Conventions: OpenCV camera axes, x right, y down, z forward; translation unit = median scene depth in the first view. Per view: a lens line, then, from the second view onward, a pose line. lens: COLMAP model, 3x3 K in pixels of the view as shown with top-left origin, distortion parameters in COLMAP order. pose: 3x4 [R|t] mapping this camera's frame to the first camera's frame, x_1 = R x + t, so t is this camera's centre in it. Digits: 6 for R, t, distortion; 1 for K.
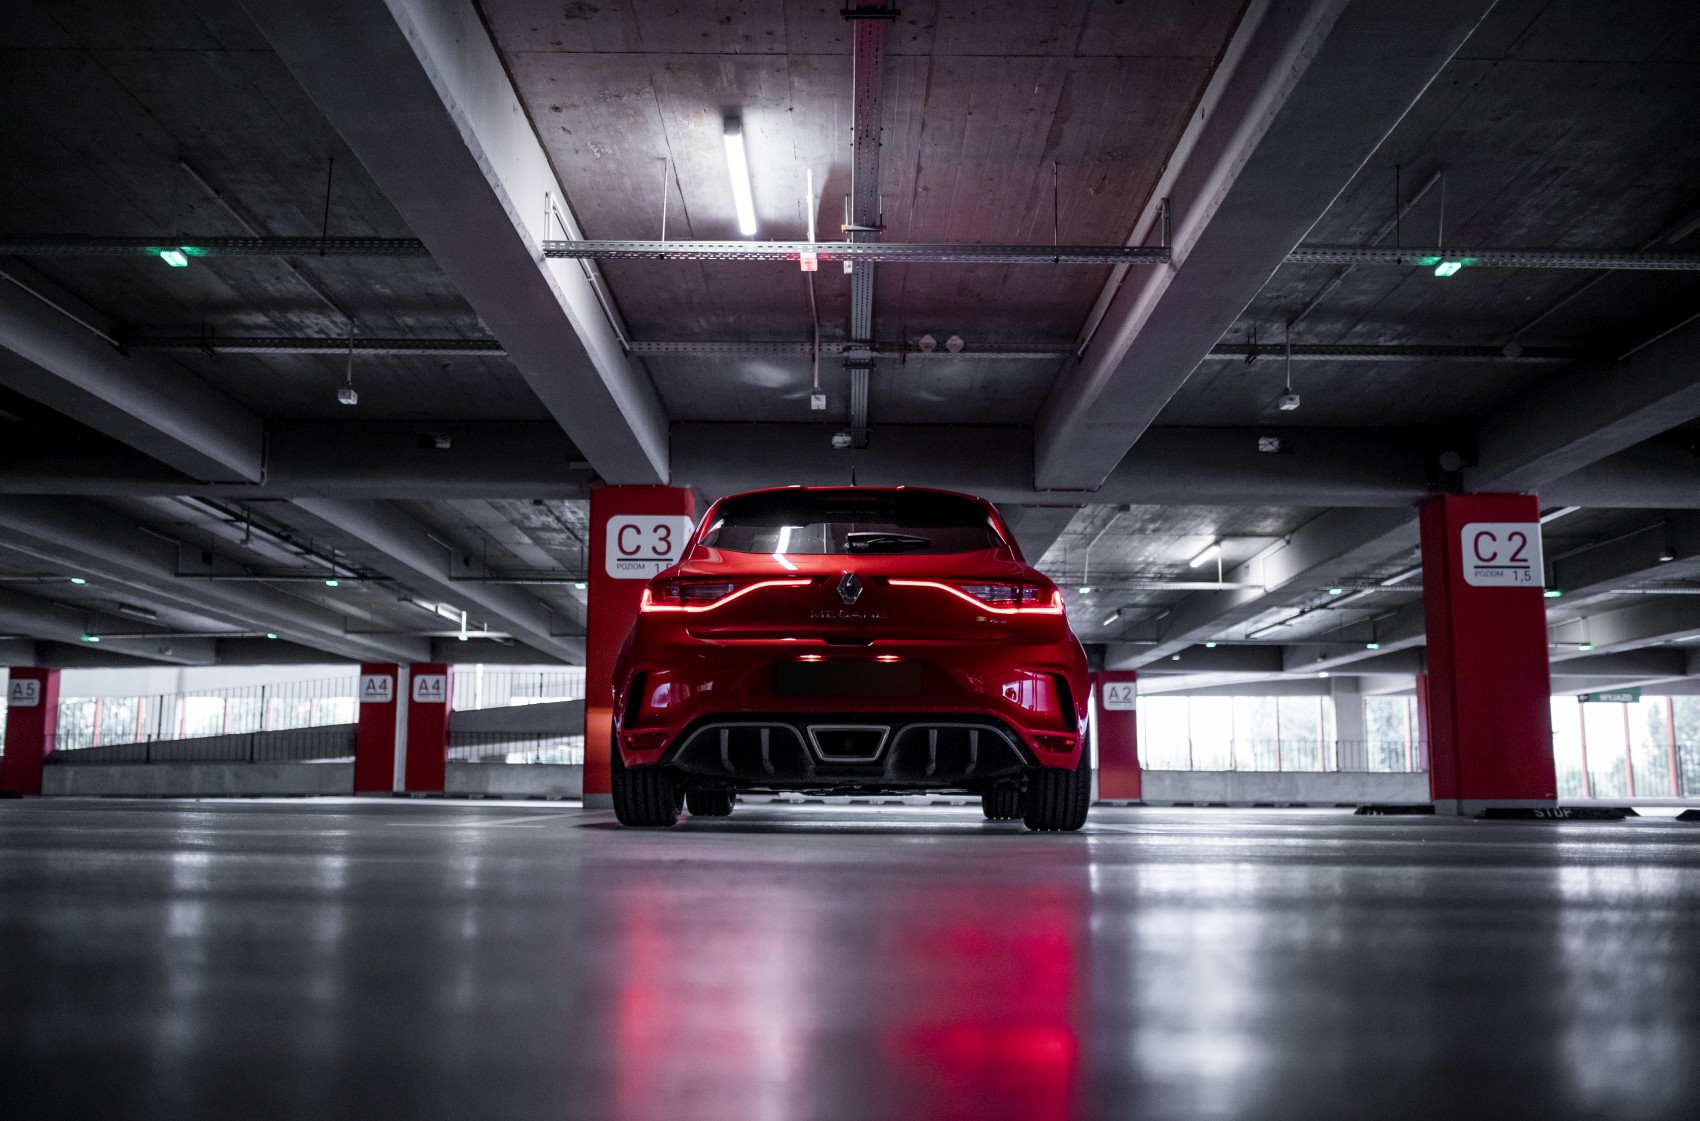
lens RADIAL K [[1680.6, 0, 854.2], [0, 1680.6, 550.2], [0, 0, 1]] dist [-0.015795, 0.000000]
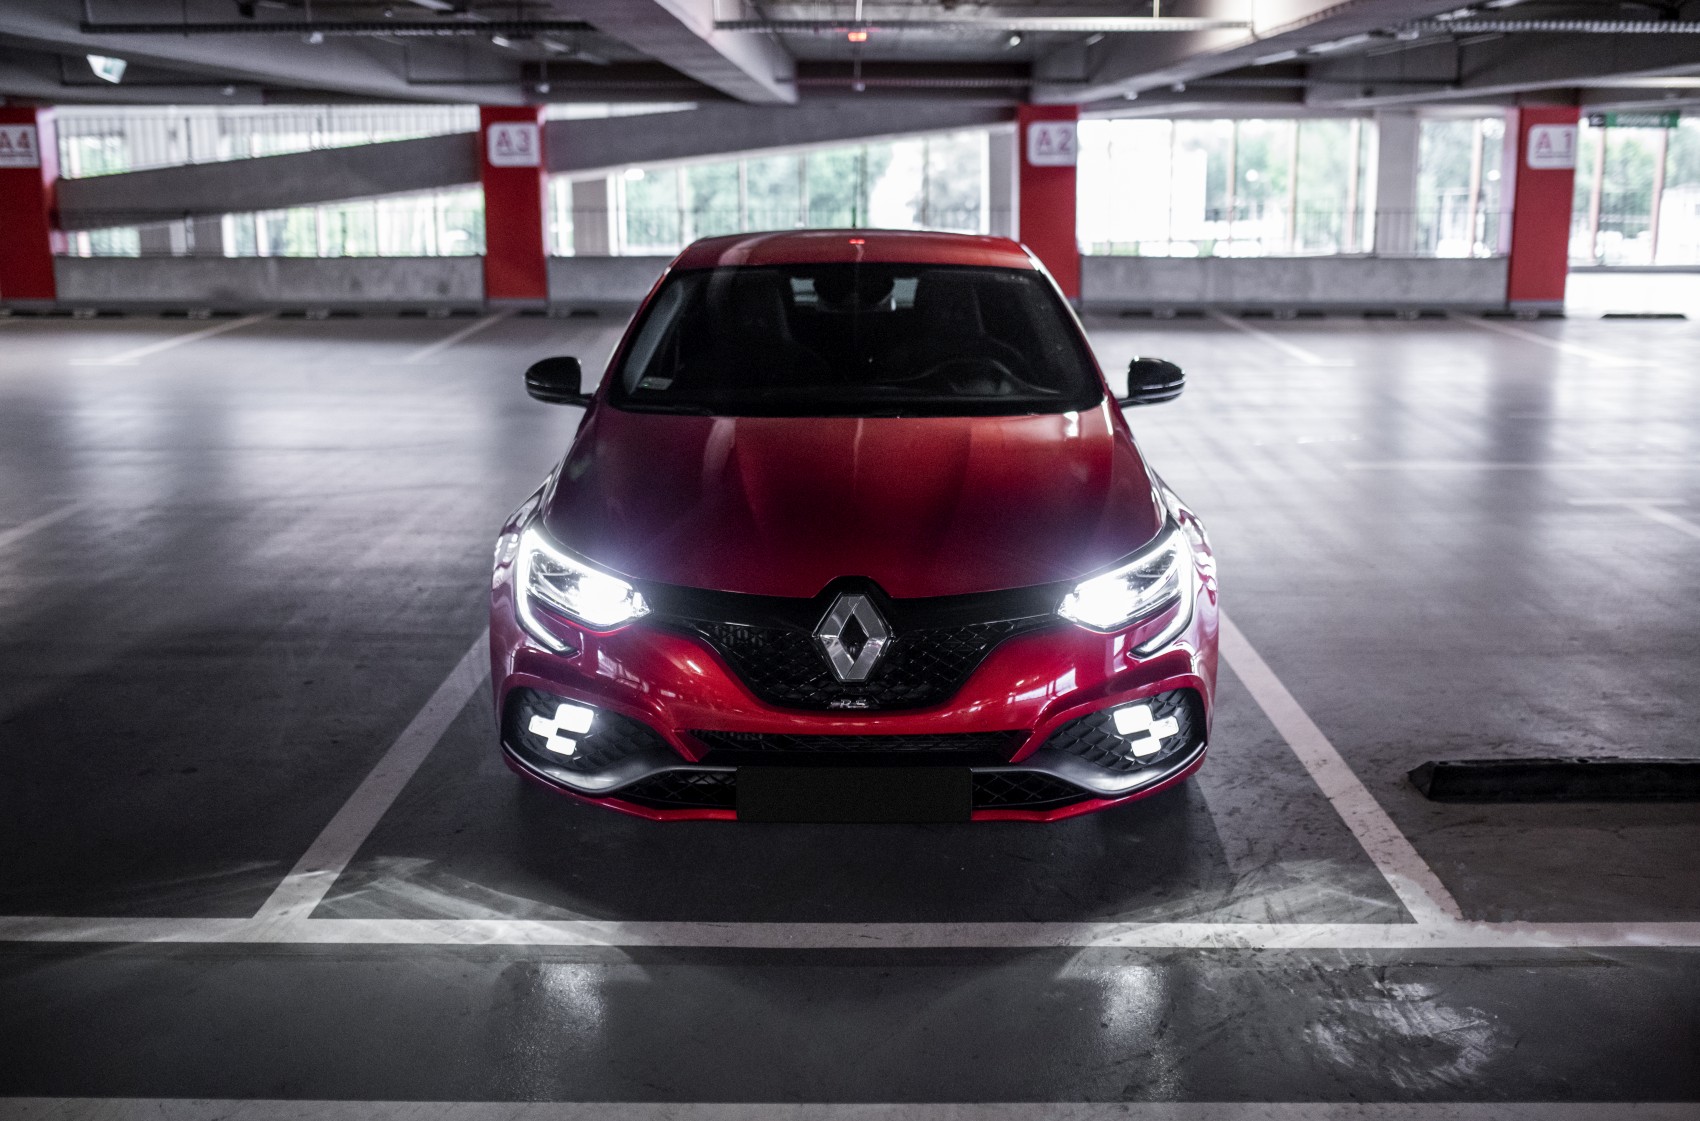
lens RADIAL K [[1846.6, 0, 783.6], [0, 1846.6, 635.8], [0, 0, 1]] dist [-0.021947, 0.000000]
pose [[0.999687, -0.004086, -0.024663, 0.125922], [0.013066, 0.926476, 0.376126, -0.014314], [0.021313, -0.376331, 0.926240, 0.461705]]
